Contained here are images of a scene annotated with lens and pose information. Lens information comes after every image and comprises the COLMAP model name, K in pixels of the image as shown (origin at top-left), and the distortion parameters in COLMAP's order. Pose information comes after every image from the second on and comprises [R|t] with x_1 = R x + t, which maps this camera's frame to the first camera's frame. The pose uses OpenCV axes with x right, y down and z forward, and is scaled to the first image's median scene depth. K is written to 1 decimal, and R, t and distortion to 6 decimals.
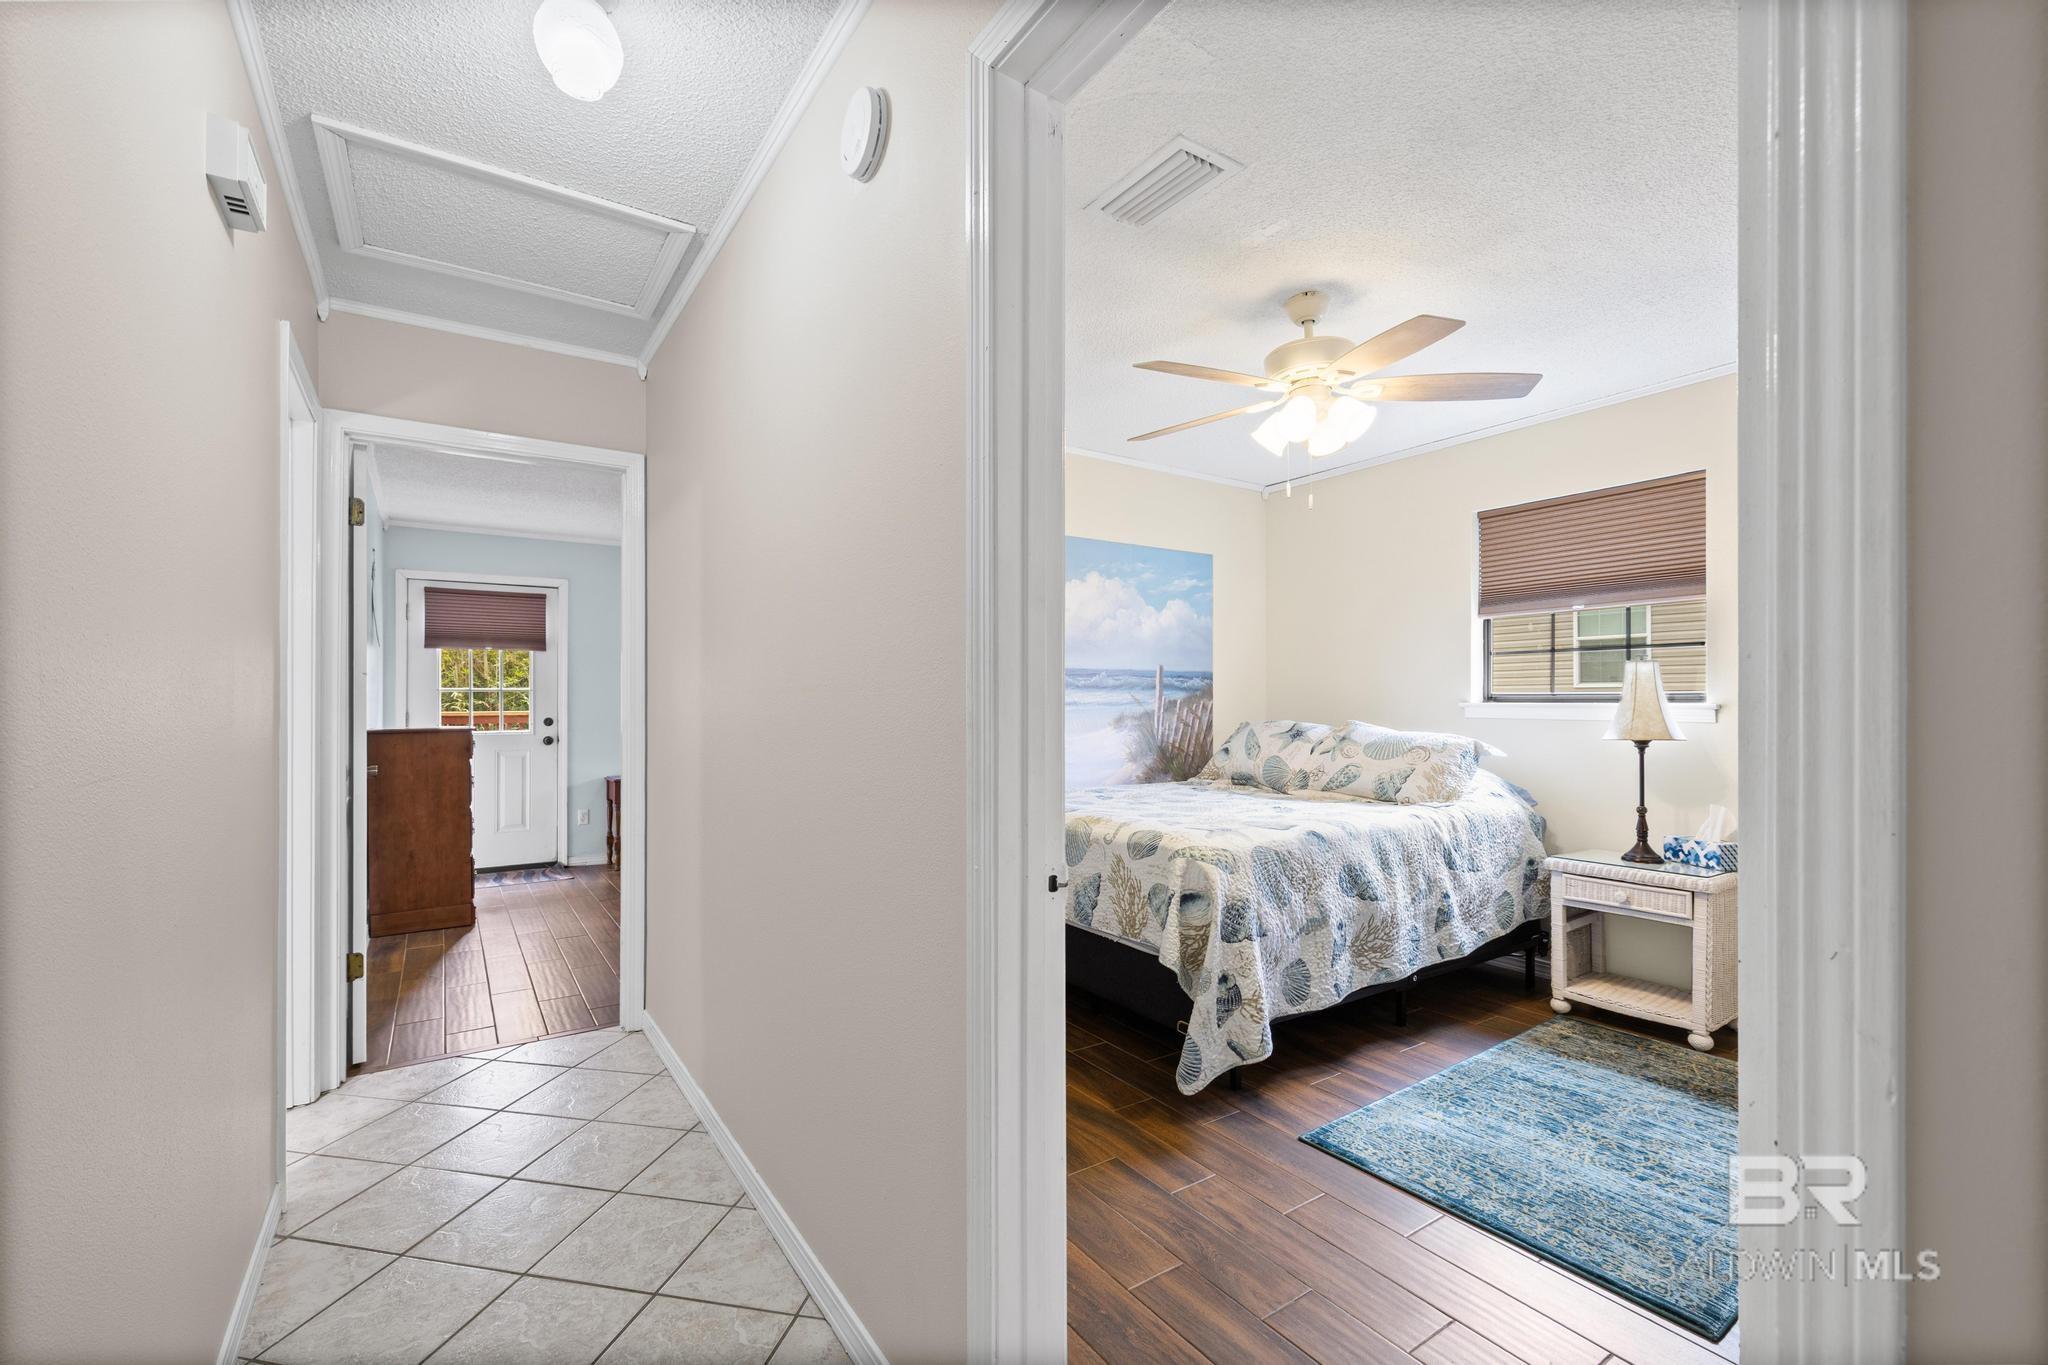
lens RADIAL K [[865.5, 0, 1016.3], [0, 865.5, 695.6], [0, 0, 1]] dist [0.002458, 0.001215]
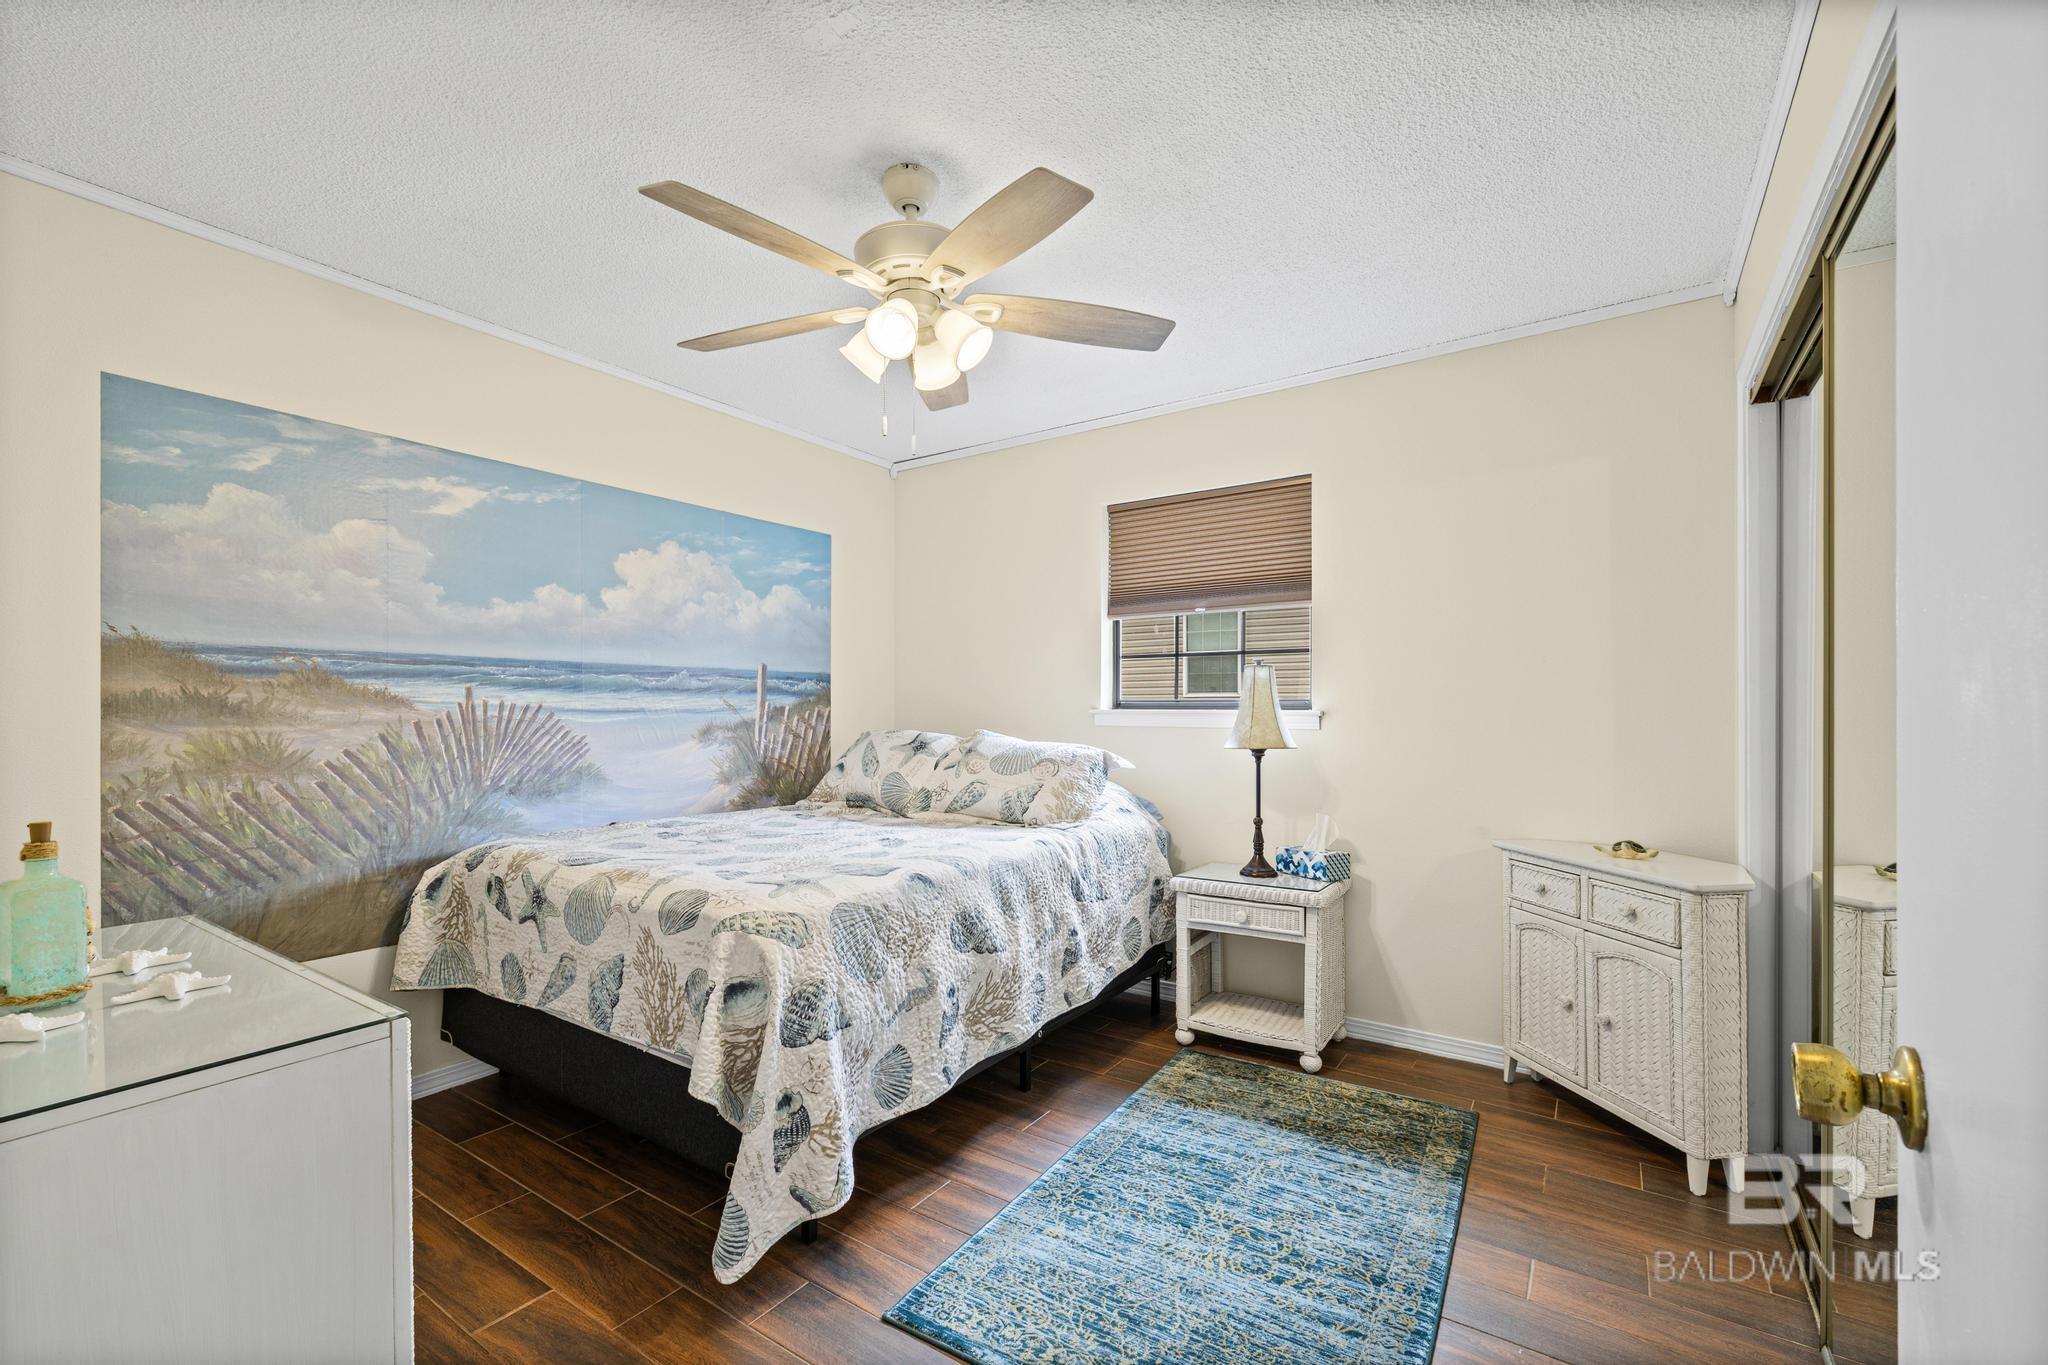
lens RADIAL K [[865.5, 0, 1021.1], [0, 865.5, 703.5], [0, 0, 1]] dist [0.002458, 0.001215]
pose [[0.924861, 0.003613, 0.380289, 0.124974], [-0.003561, 0.999993, -0.000840, 0.003535], [-0.380289, -0.000578, 0.924867, 0.233285]]
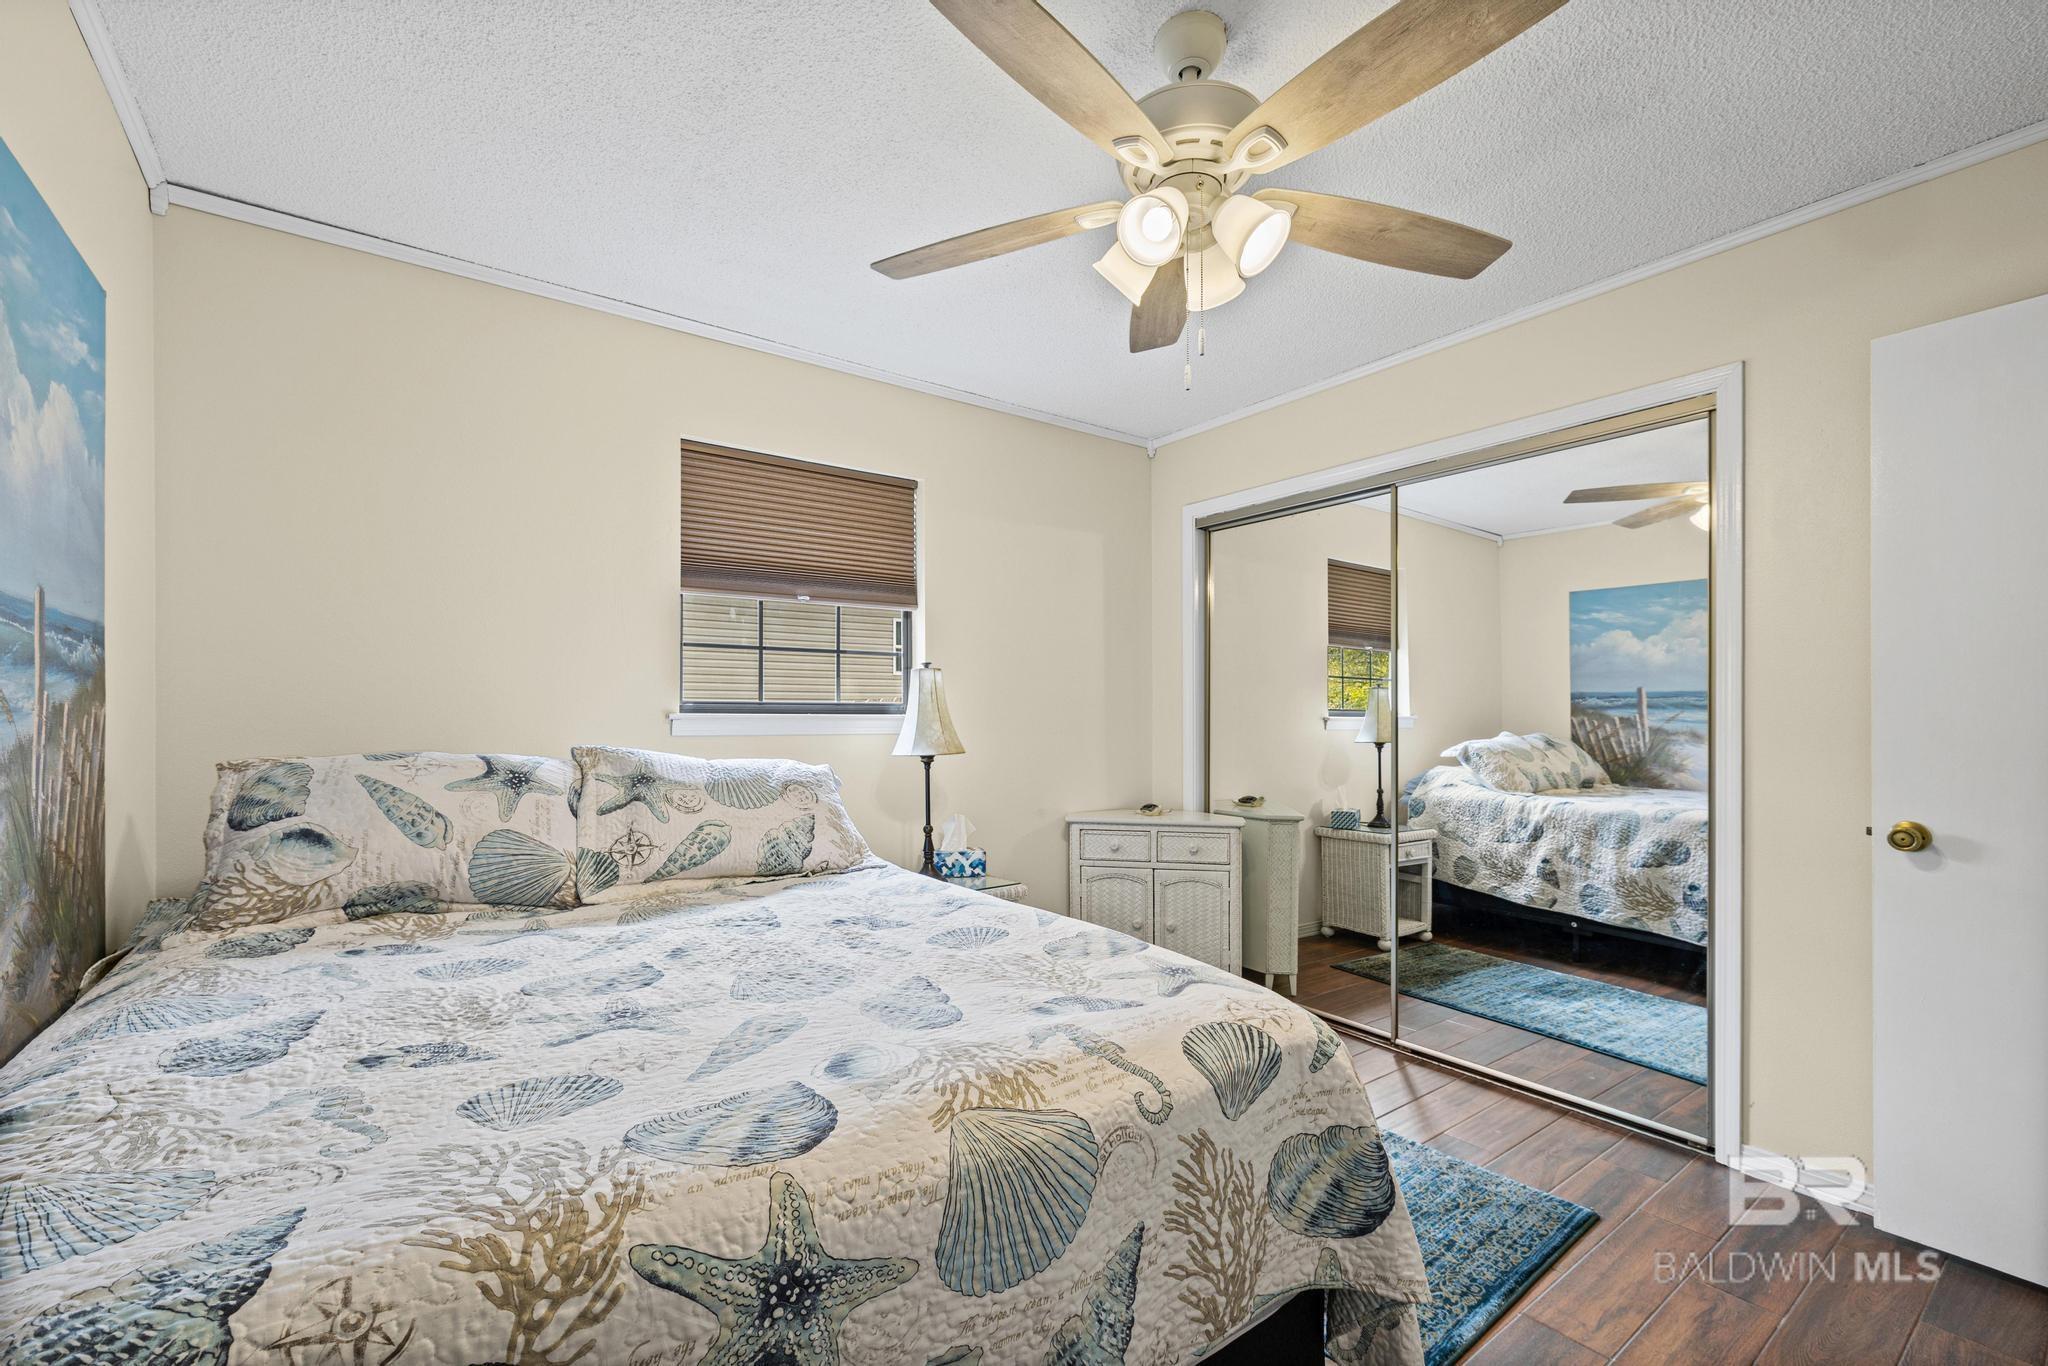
lens RADIAL K [[865.5, 0, 996.0], [0, 865.5, 711.0], [0, 0, 1]] dist [0.002458, 0.001215]
pose [[-0.043739, 0.006200, 0.999024, -0.229700], [-0.009288, 0.999935, -0.006613, 0.010835], [-0.999000, -0.009569, -0.043679, 1.051774]]
